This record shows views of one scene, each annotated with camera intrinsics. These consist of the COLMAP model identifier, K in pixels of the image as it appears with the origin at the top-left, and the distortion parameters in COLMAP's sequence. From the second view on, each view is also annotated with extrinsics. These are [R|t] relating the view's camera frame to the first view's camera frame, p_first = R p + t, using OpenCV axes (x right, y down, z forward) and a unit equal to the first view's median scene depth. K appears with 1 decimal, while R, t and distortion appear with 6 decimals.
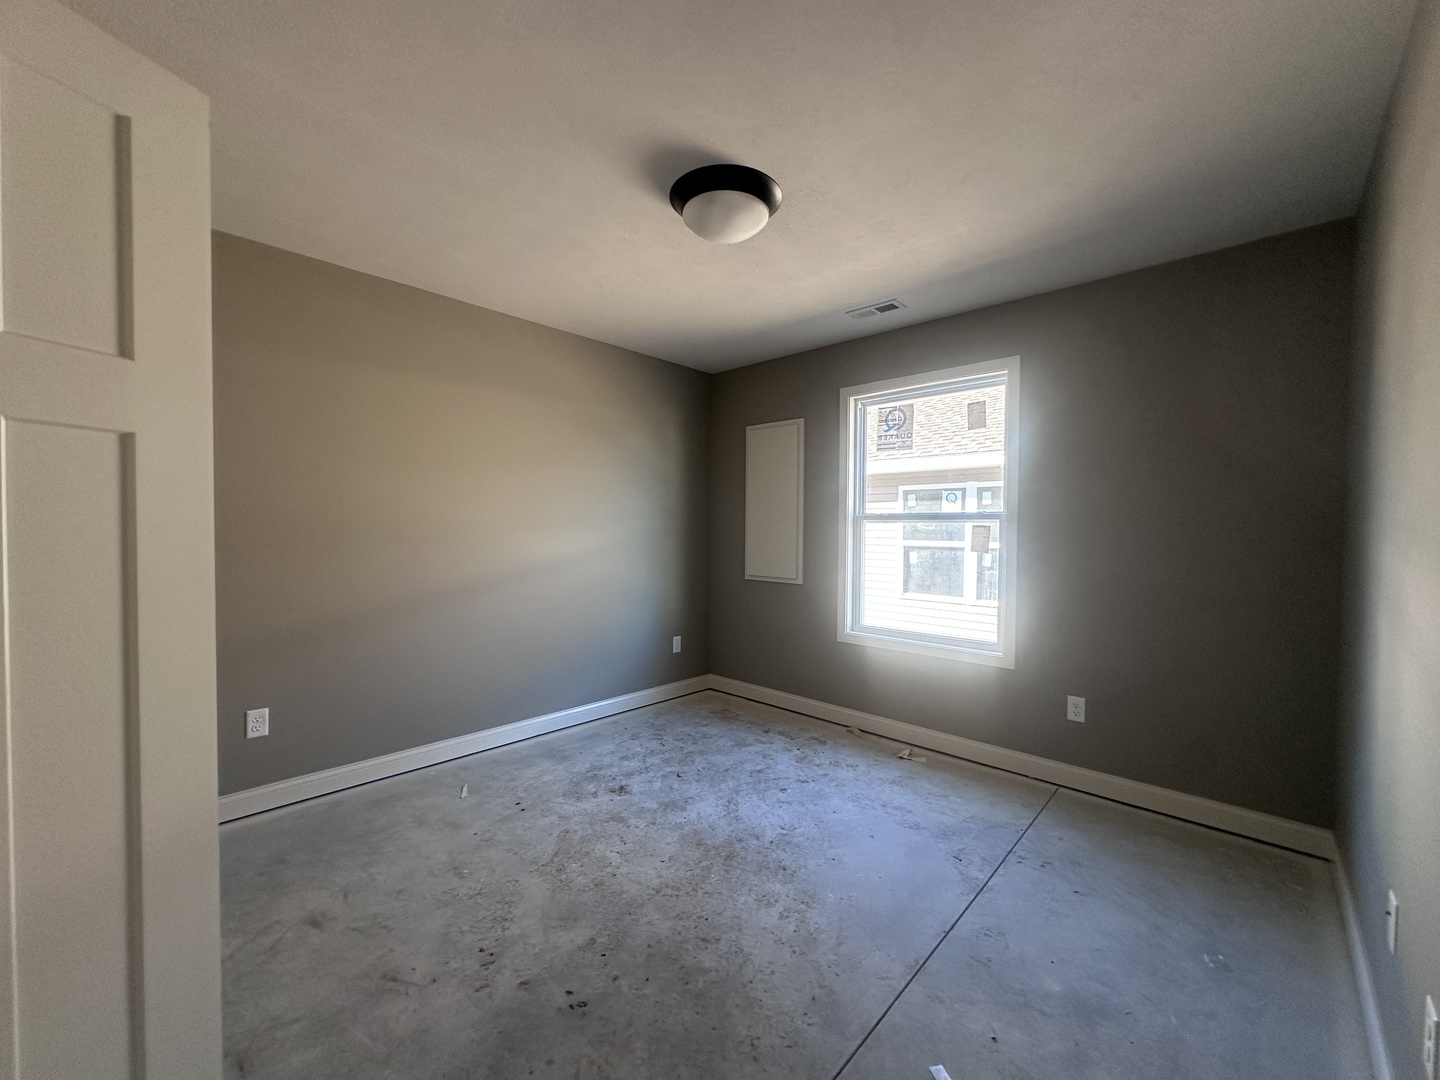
lens RADIAL K [[573.8, 0, 715.0], [0, 573.8, 547.8], [0, 0, 1]] dist [-0.000216, -0.000057]
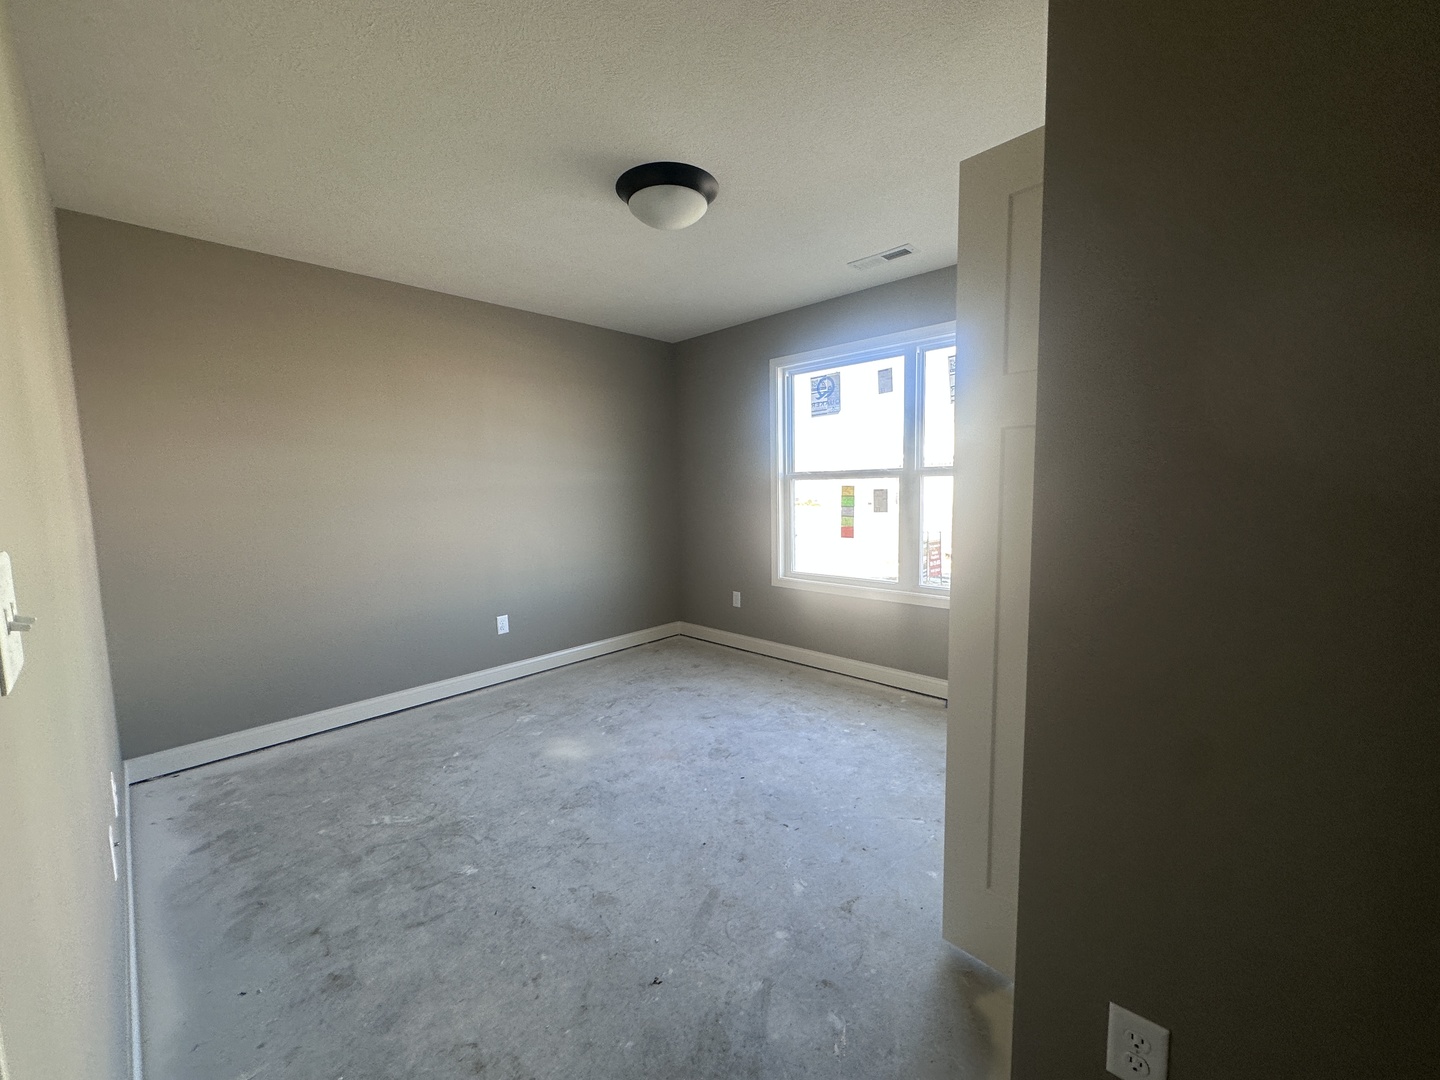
lens RADIAL K [[573.8, 0, 717.2], [0, 573.8, 533.9], [0, 0, 1]] dist [-0.000216, -0.000057]
pose [[0.999502, -0.027428, -0.015583, 0.115727], [0.028141, 0.998475, 0.047504, 0.000916], [0.014257, -0.047919, 0.998749, -0.131347]]
